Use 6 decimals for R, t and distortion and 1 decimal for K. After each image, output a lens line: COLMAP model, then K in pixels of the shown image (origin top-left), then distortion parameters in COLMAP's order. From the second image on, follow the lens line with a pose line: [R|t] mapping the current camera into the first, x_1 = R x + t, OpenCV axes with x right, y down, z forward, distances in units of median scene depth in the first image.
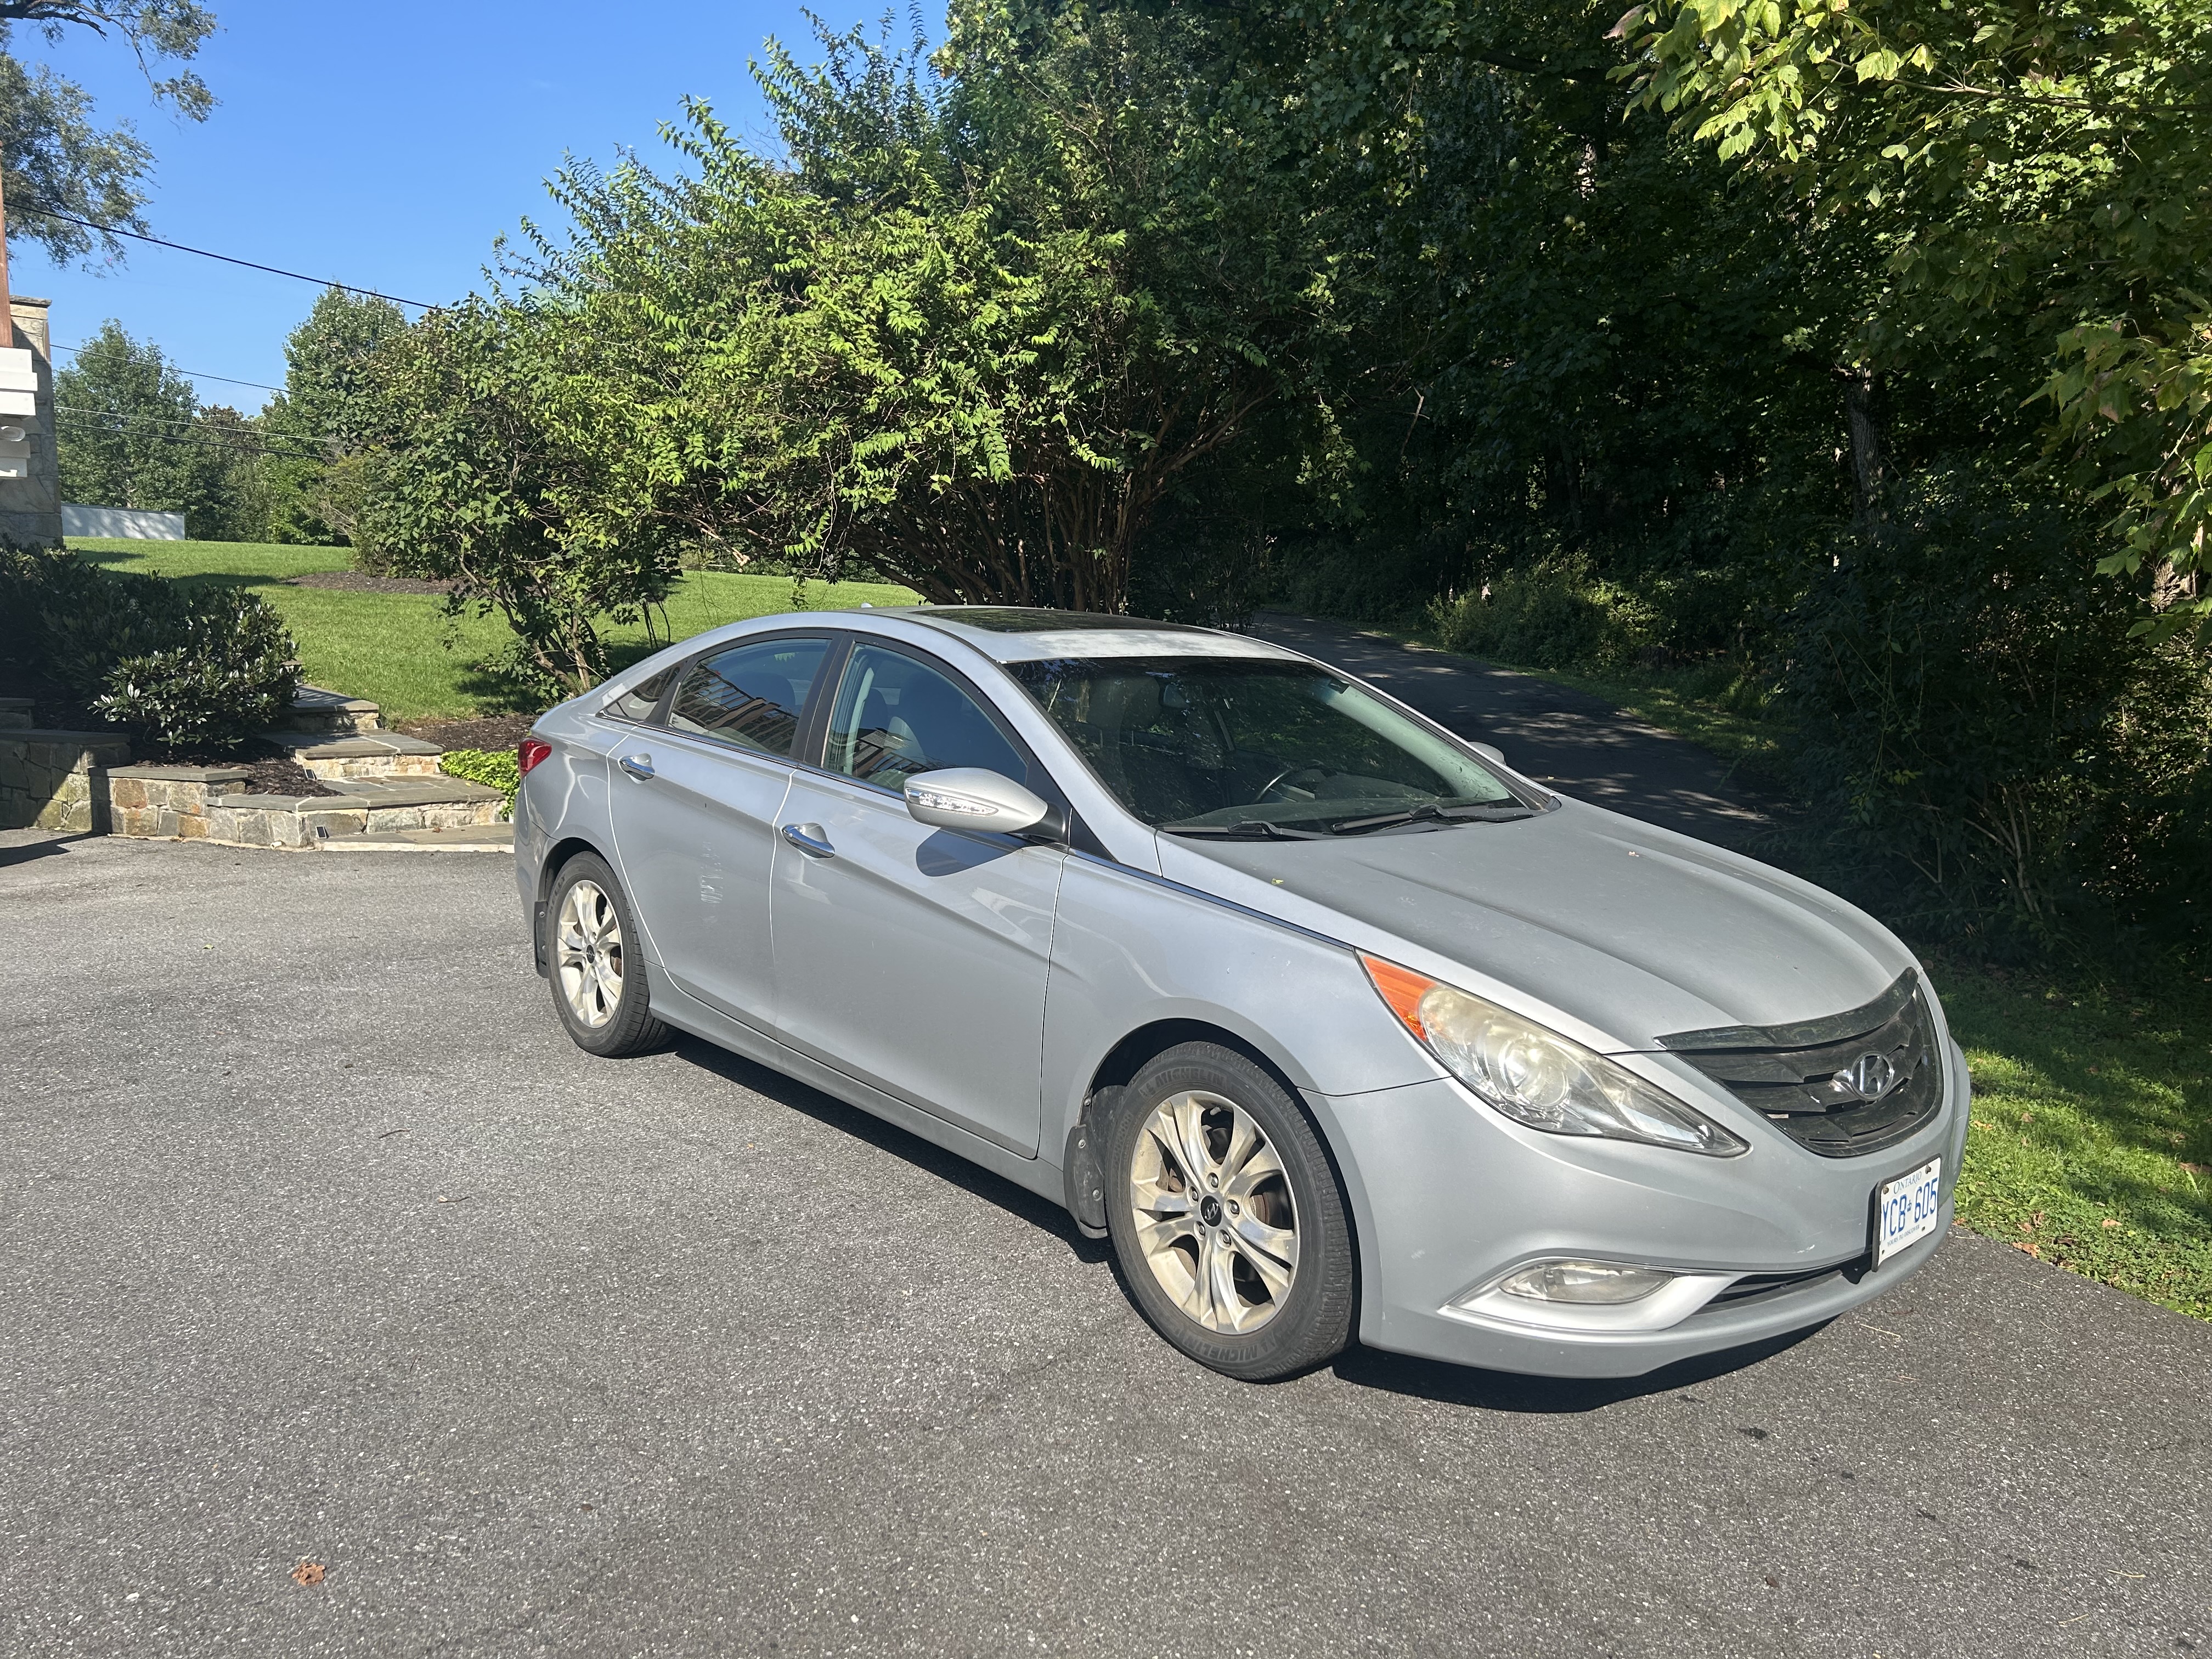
lens RADIAL K [[1661.6, 0, 1106.0], [0, 1661.6, 829.5], [0, 0, 1]] dist [0.016509, -0.001382]
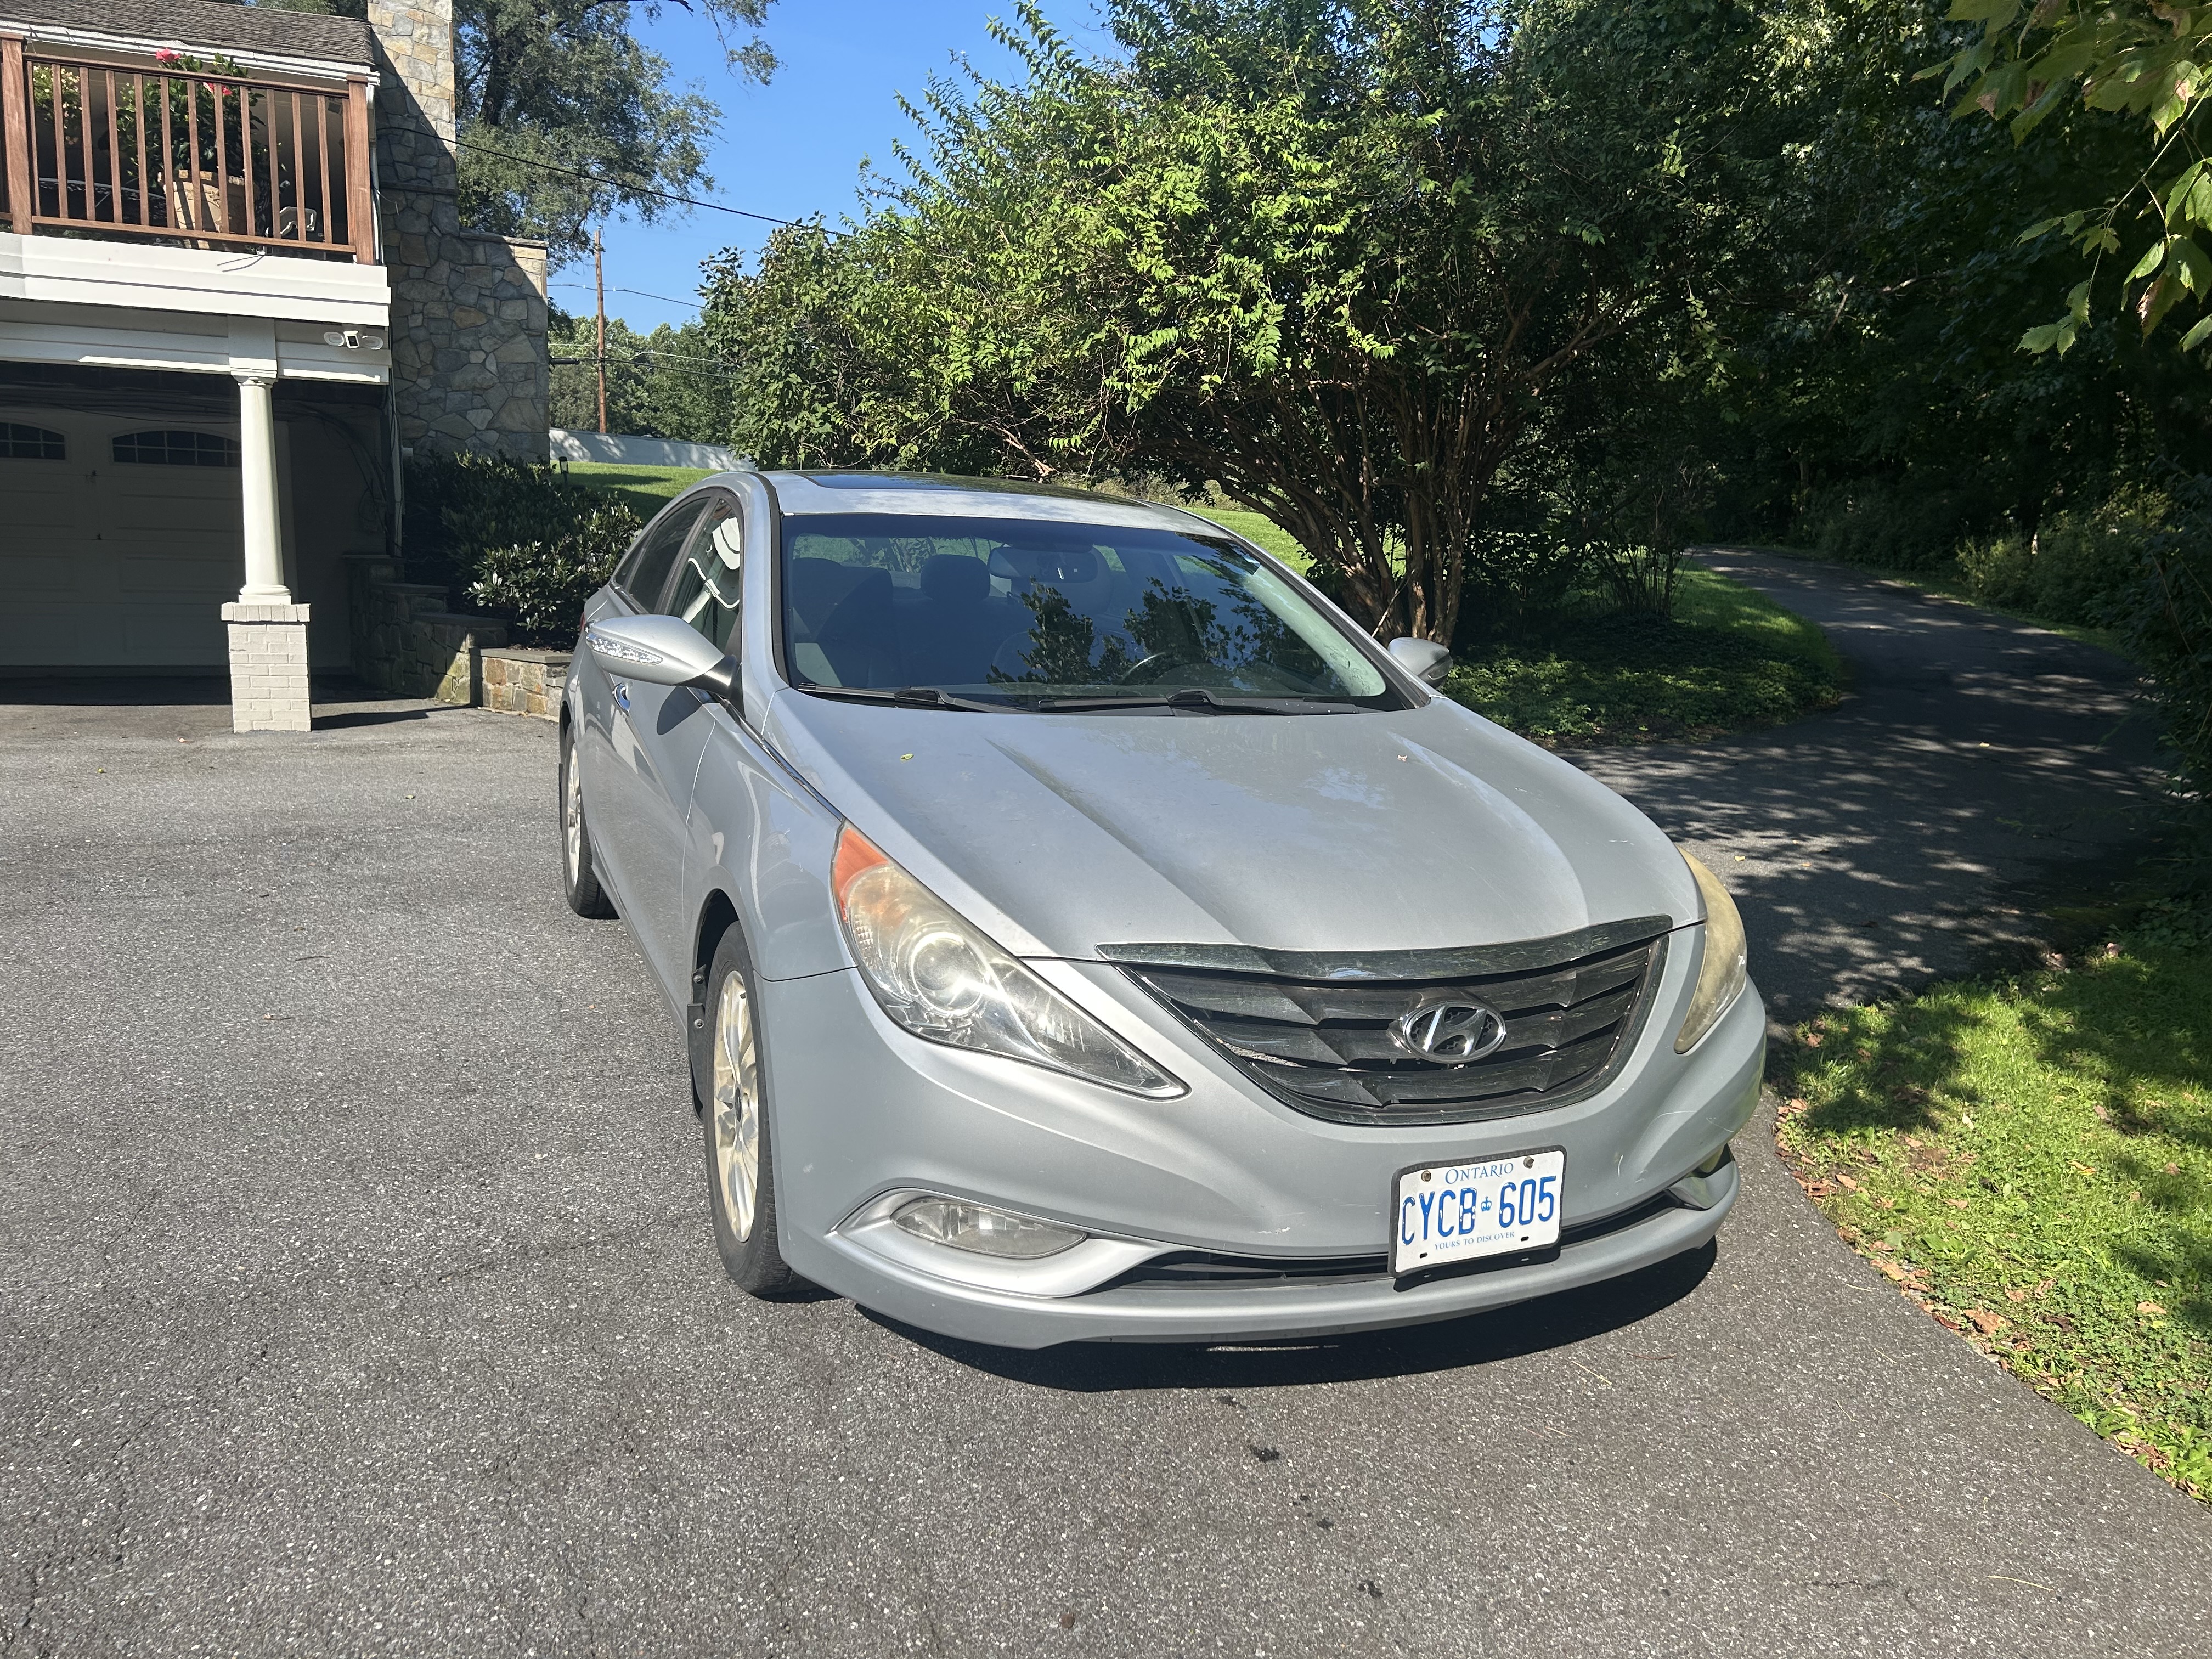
lens RADIAL K [[1665.2, 0, 1106.0], [0, 1665.2, 829.5], [0, 0, 1]] dist [-0.003719, 0.001429]
pose [[0.946952, 0.073502, -0.312856, 0.161507], [-0.063091, 0.997069, 0.043285, 0.009816], [0.315120, -0.021251, 0.948814, 0.066656]]
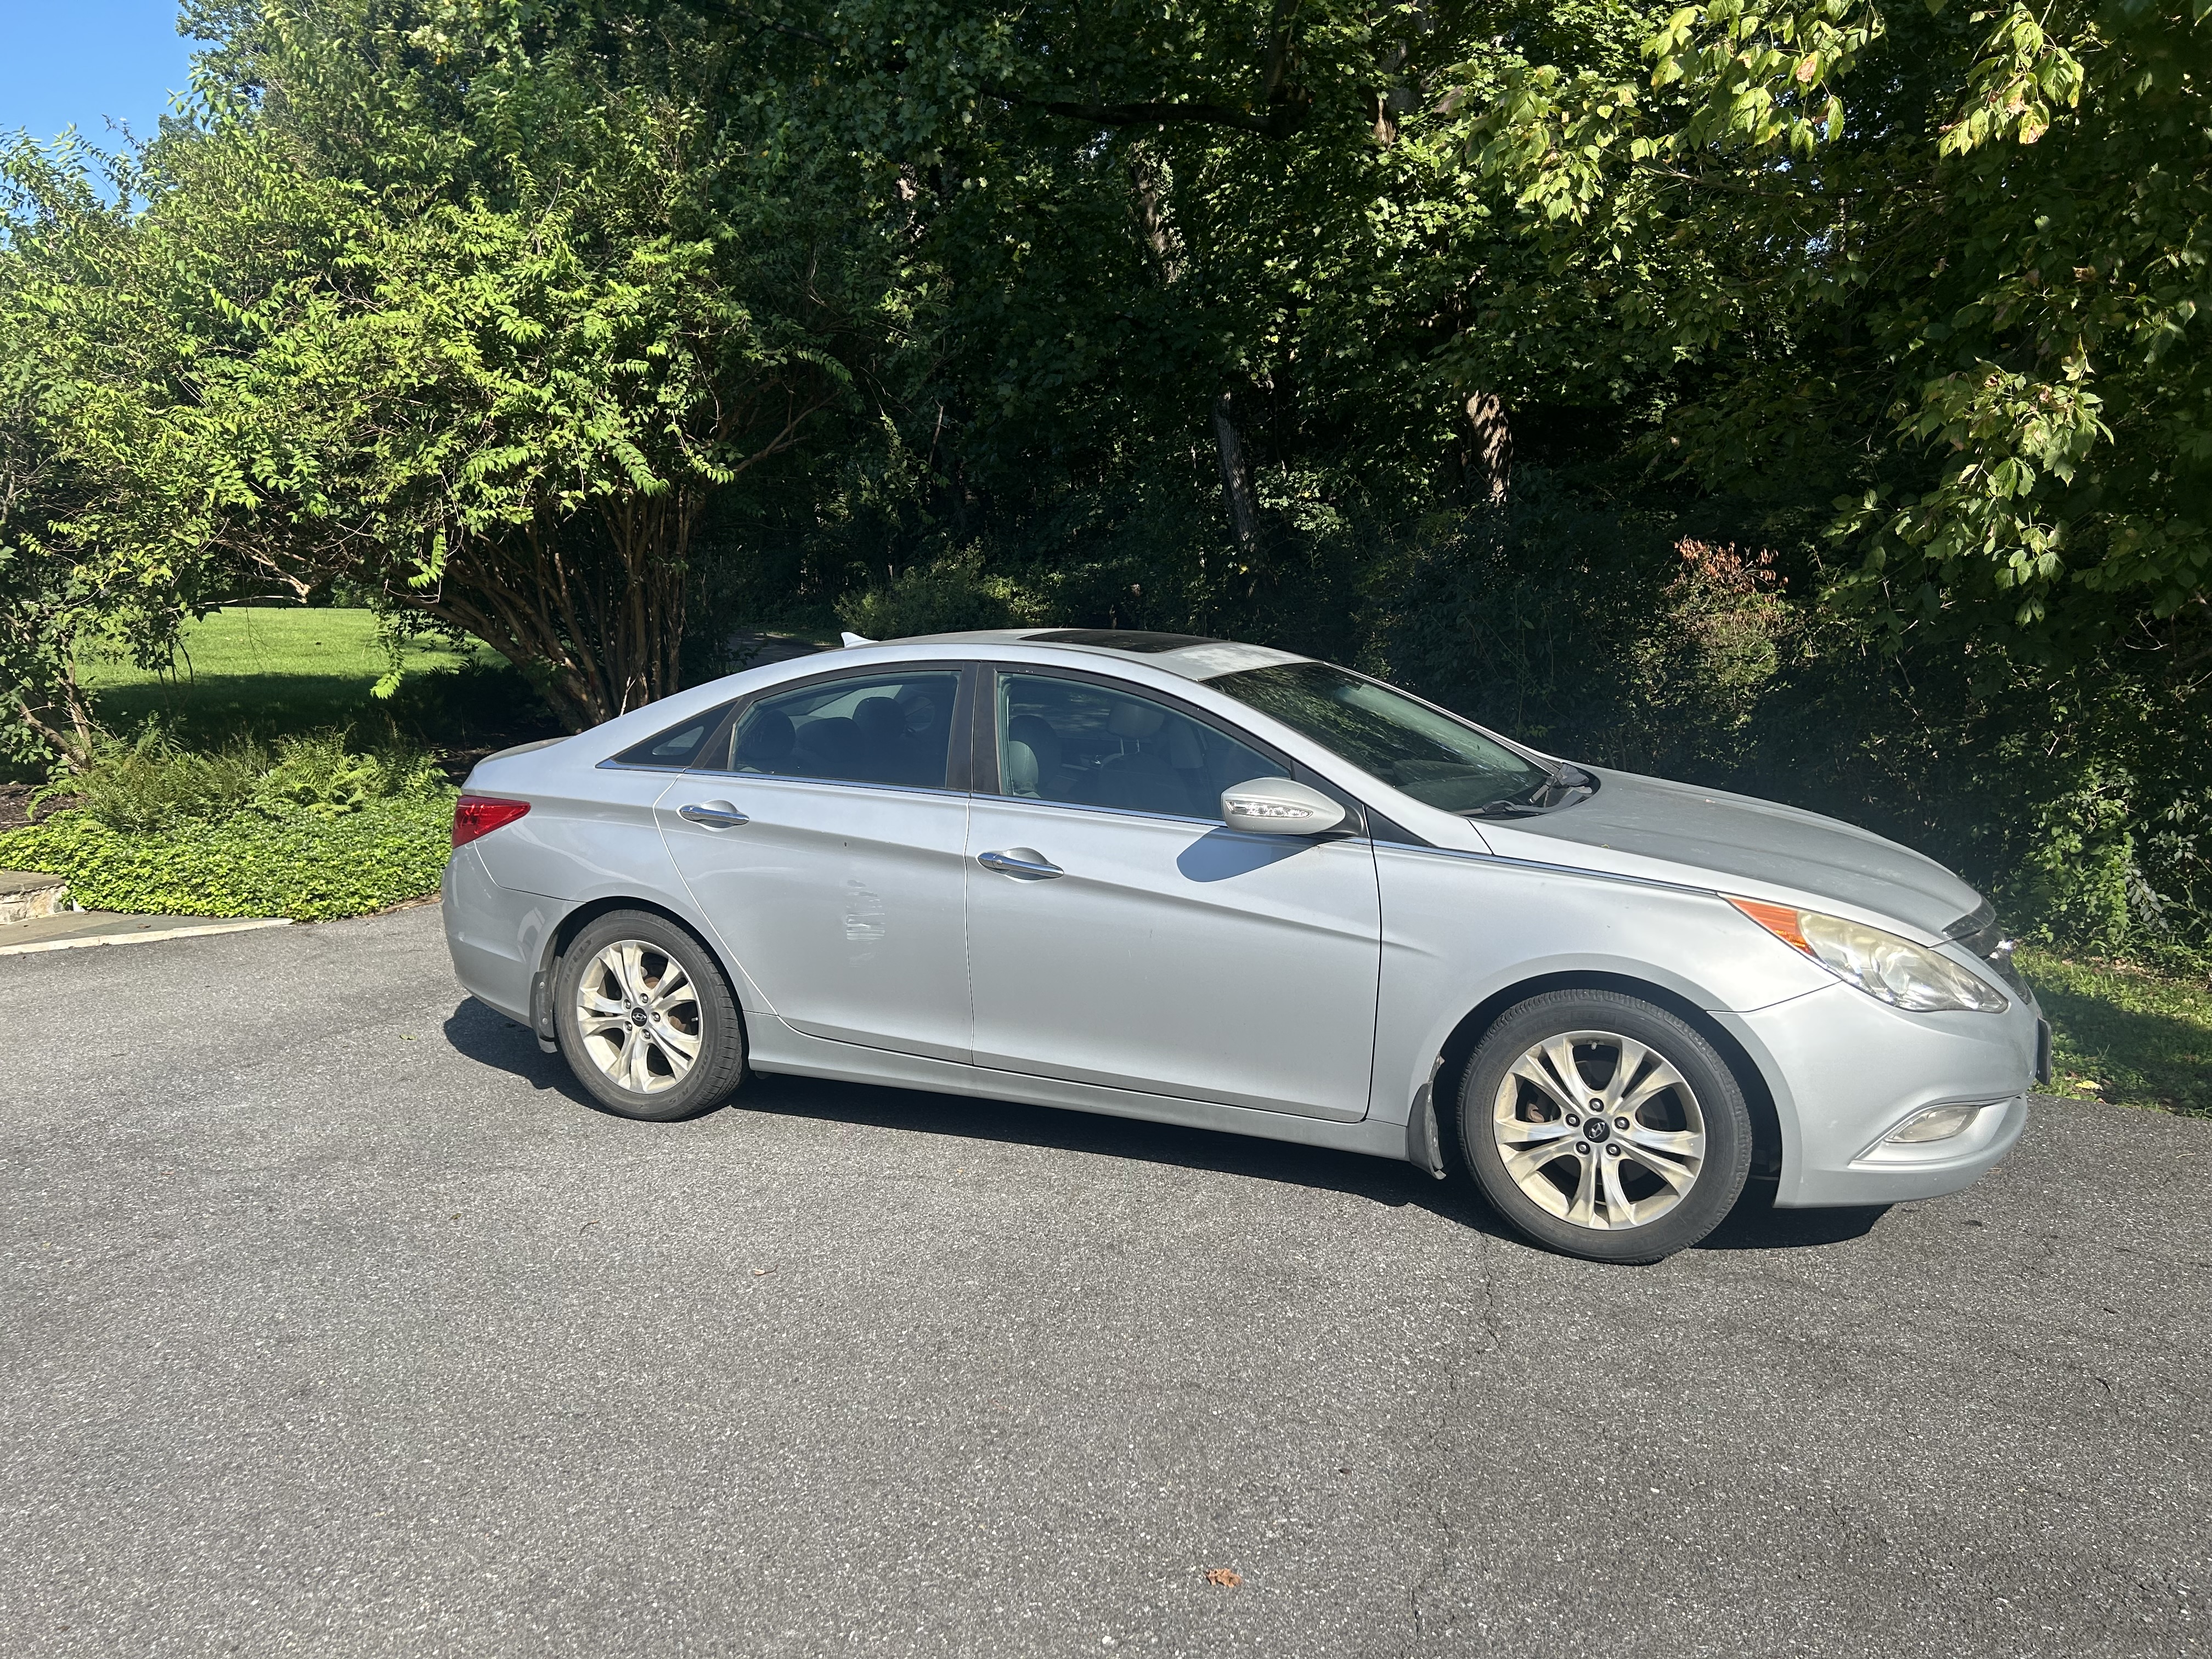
lens RADIAL K [[1674.8, 0, 1085.5], [0, 1674.8, 844.2], [0, 0, 1]] dist [0.005914, -0.002902]
pose [[0.917150, -0.099558, 0.385906, -0.218817], [0.096505, 0.994957, 0.027330, -0.012125], [-0.386681, 0.012176, 0.922133, 0.014046]]
